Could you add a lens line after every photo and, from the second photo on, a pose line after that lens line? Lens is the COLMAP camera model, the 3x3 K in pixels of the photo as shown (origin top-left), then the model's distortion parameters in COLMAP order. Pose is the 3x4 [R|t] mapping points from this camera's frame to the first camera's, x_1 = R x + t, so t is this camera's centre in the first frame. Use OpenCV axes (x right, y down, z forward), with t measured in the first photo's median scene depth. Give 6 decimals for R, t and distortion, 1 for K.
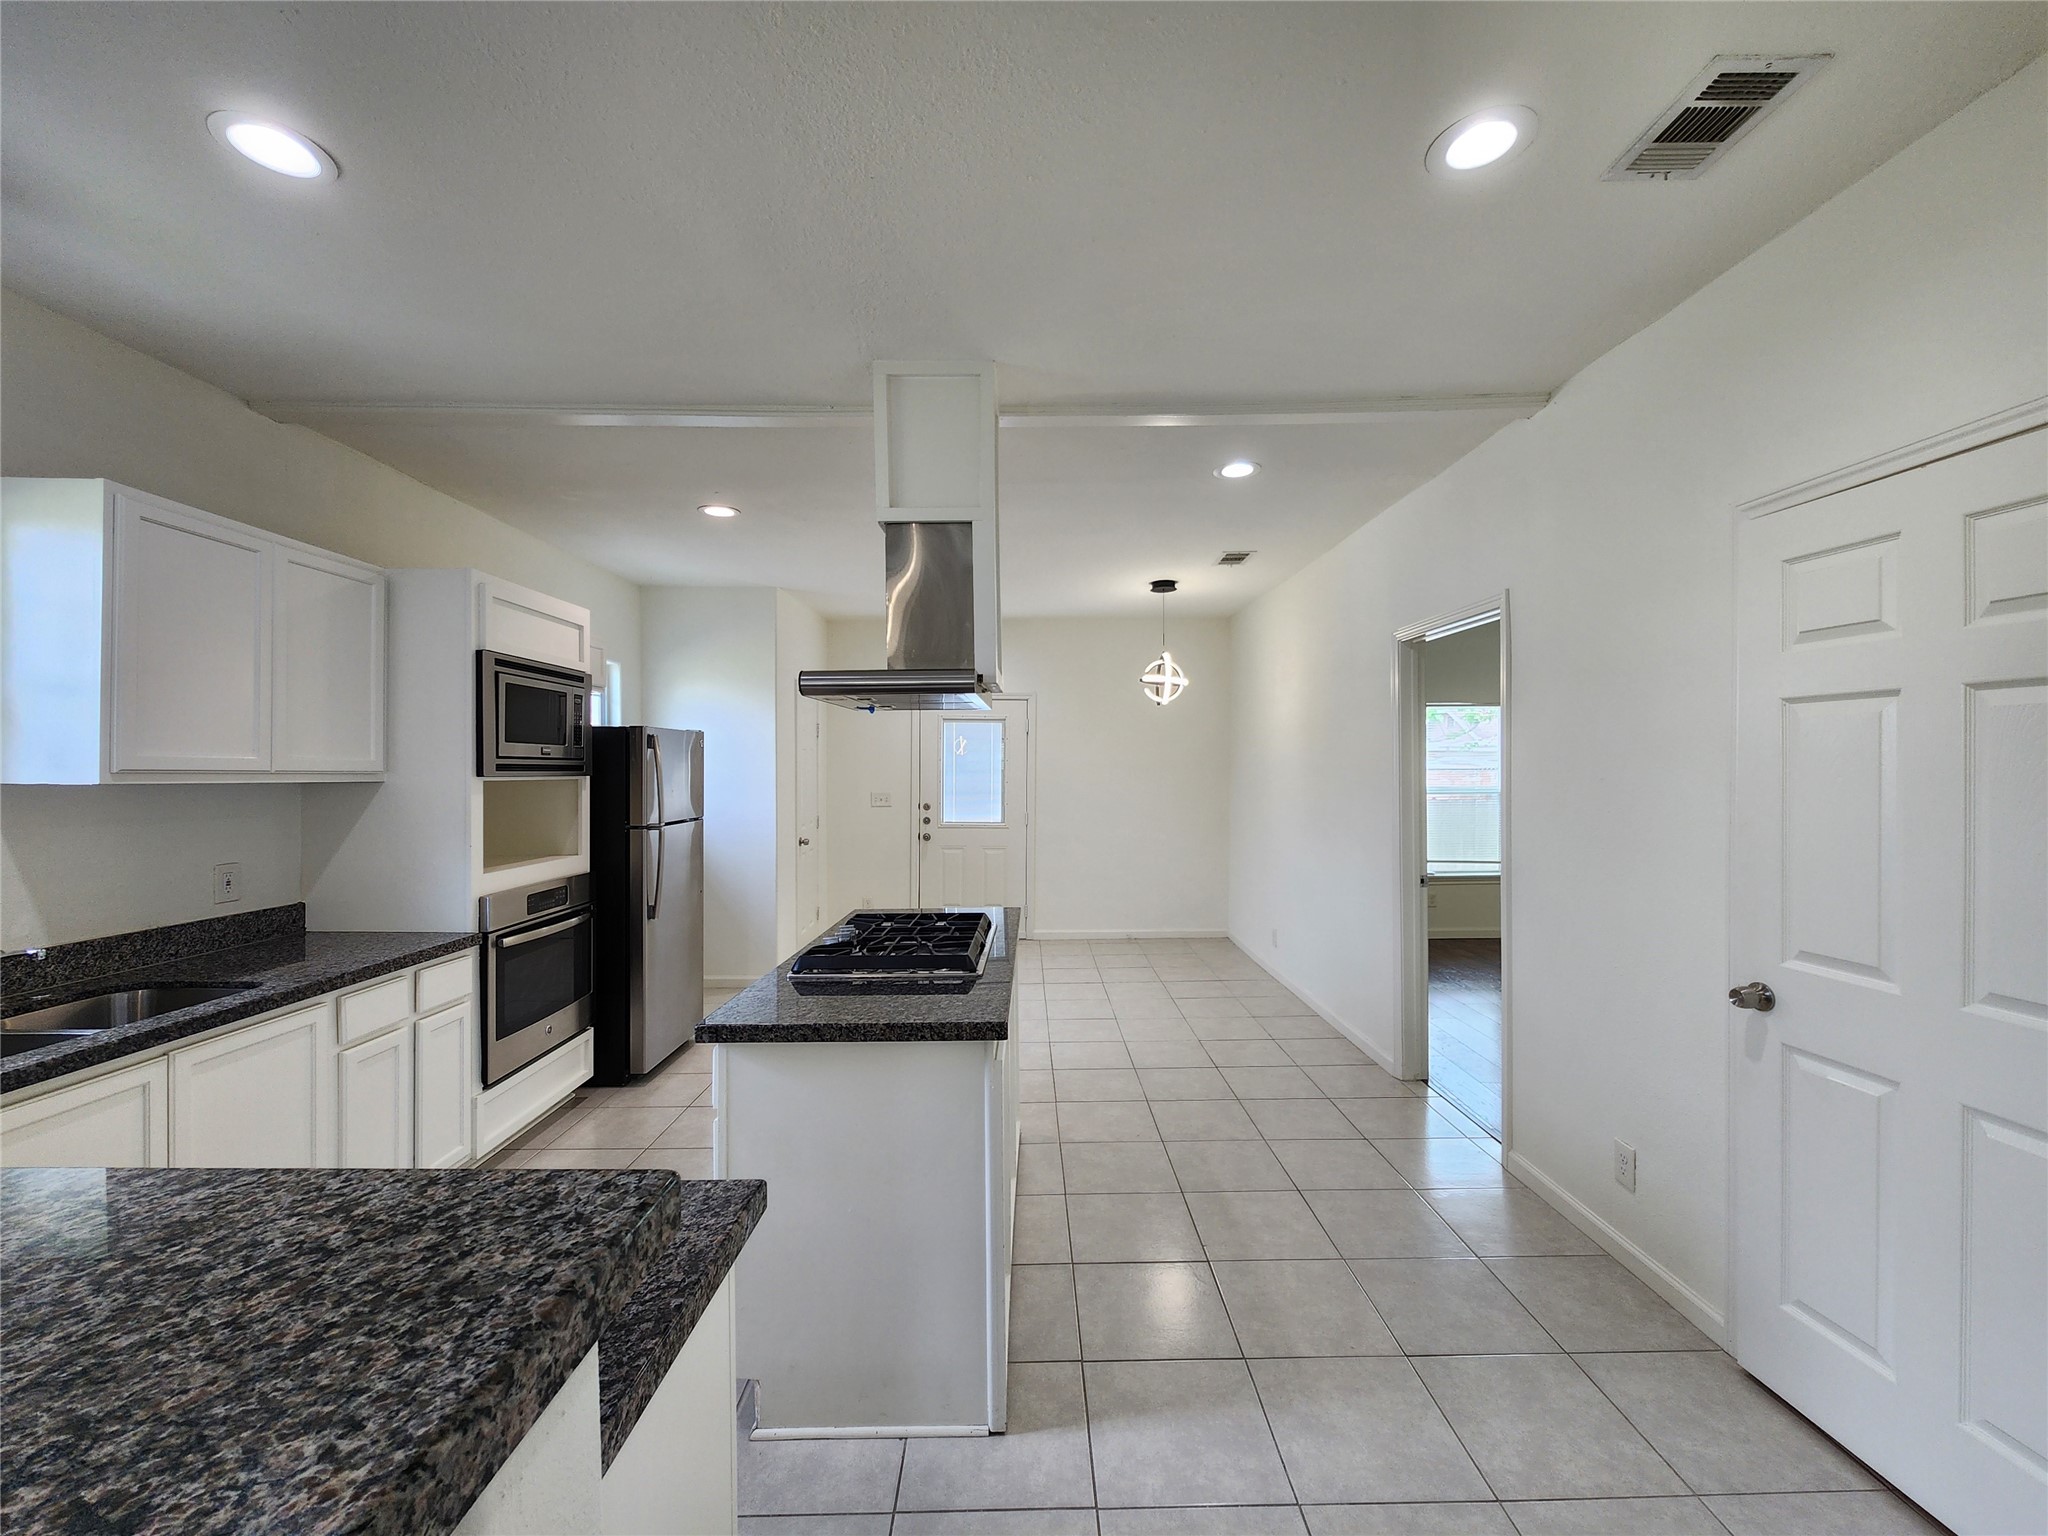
lens RADIAL K [[831.9, 0, 1032.4], [0, 831.9, 771.8], [0, 0, 1]] dist [-0.002113, -0.000516]
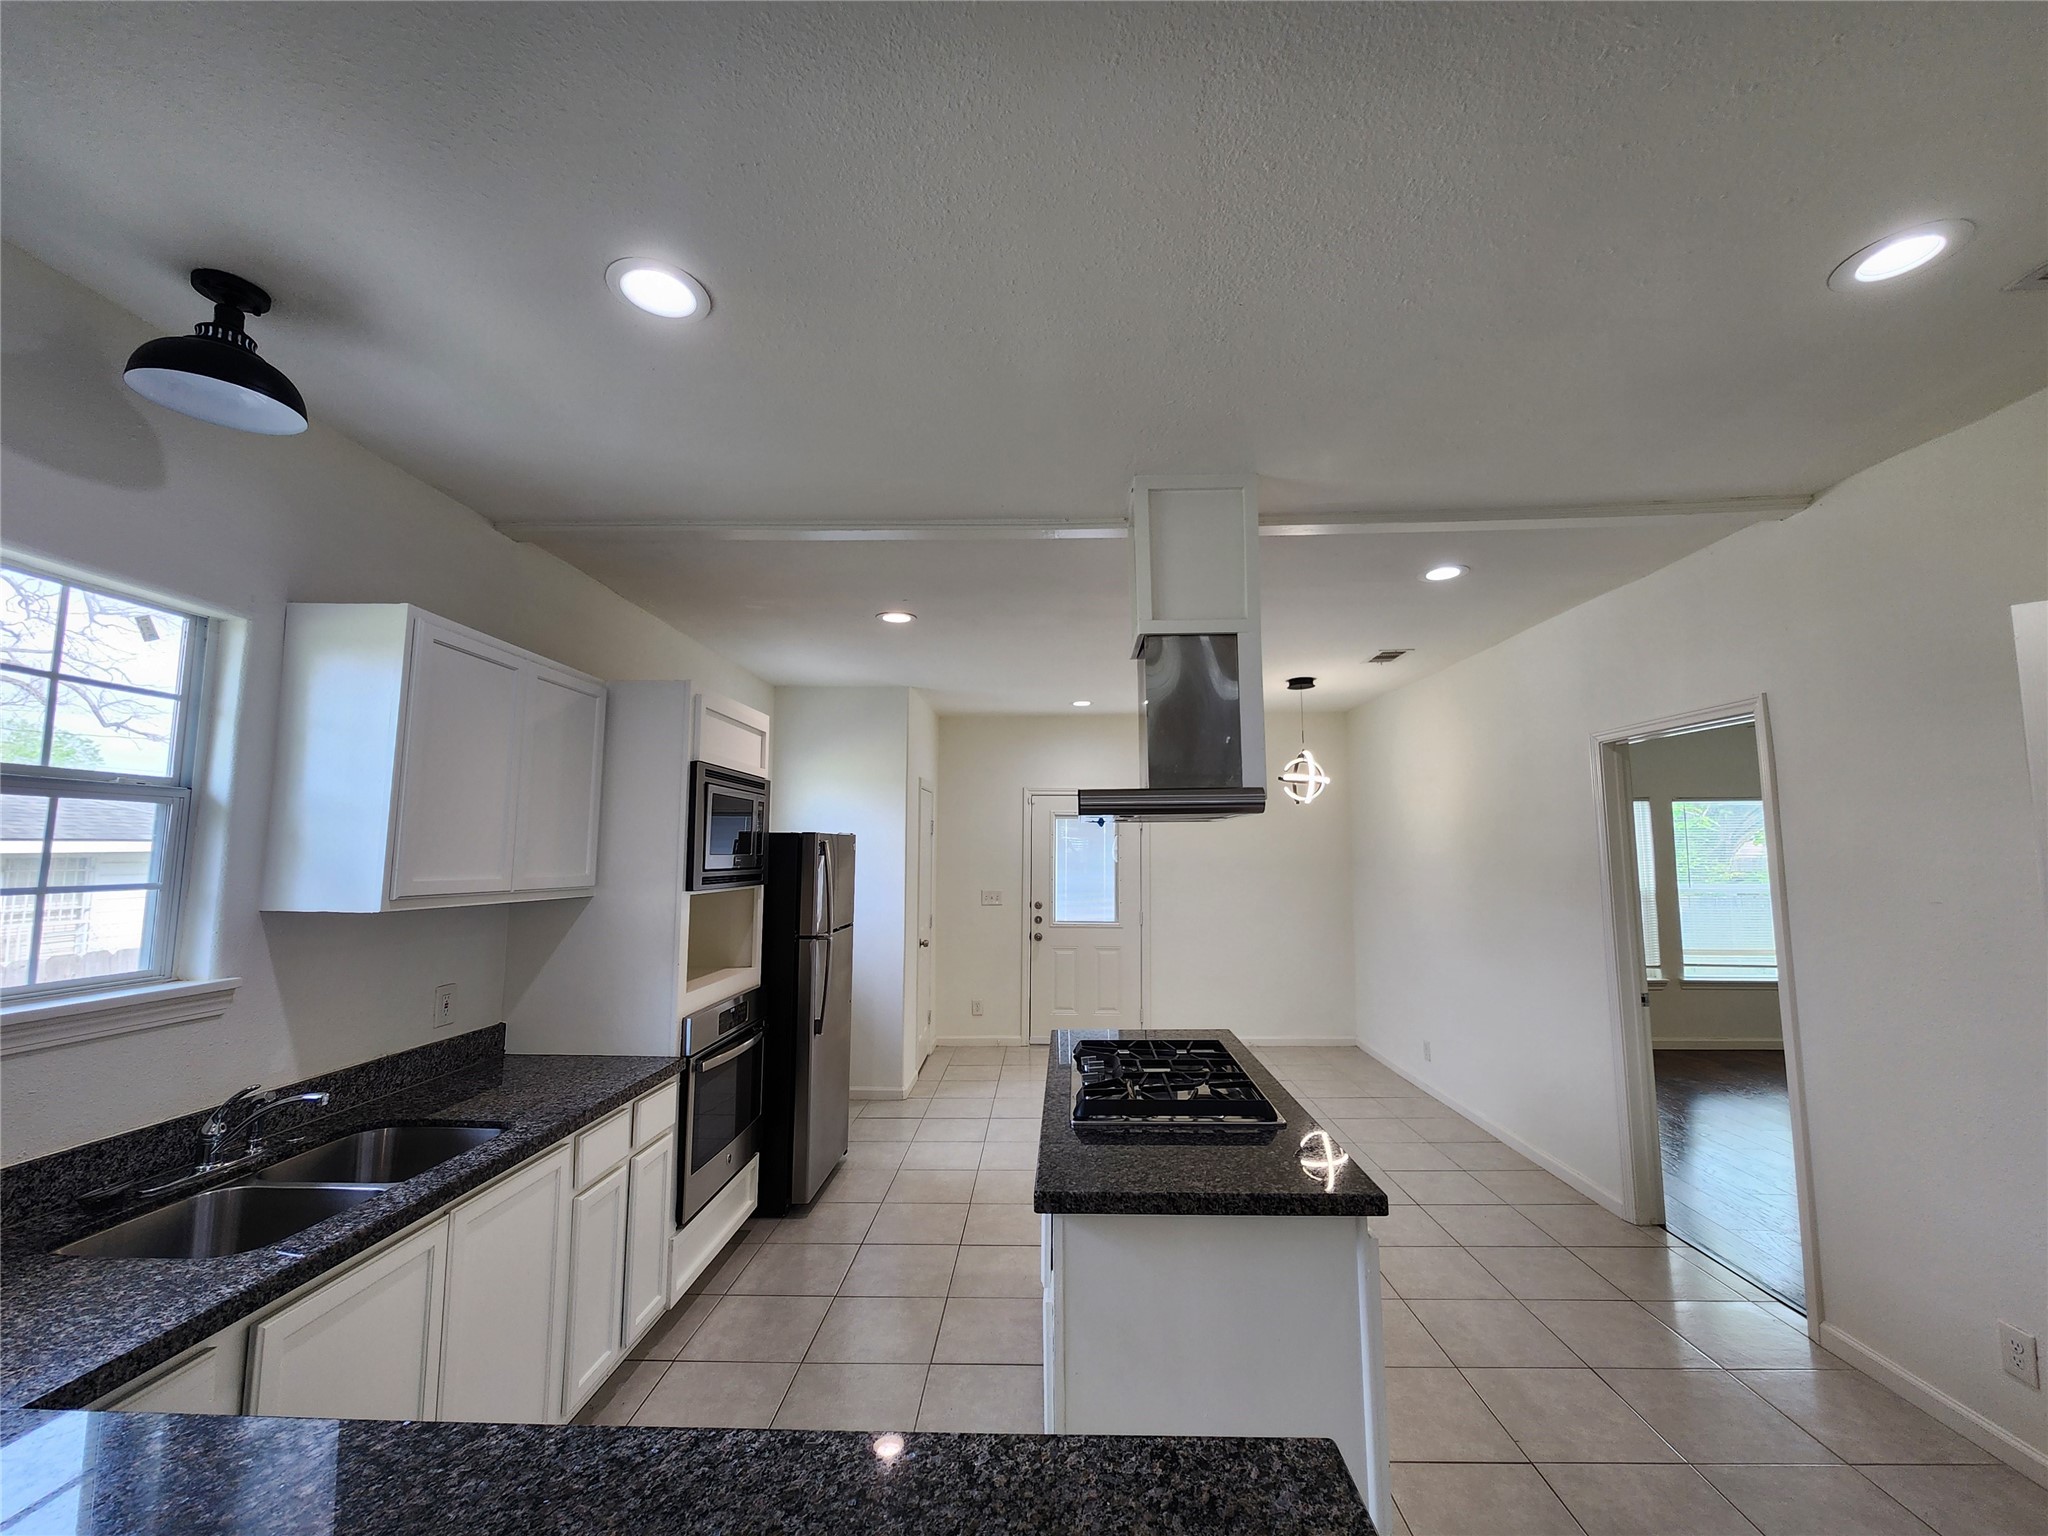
lens RADIAL K [[831.9, 0, 1032.4], [0, 831.9, 771.8], [0, 0, 1]] dist [-0.002113, -0.000516]
pose [[0.999233, -0.003100, -0.039040, -0.222368], [-0.000890, 0.994809, -0.101754, -0.033601], [0.039153, 0.101711, 0.994043, 0.035700]]
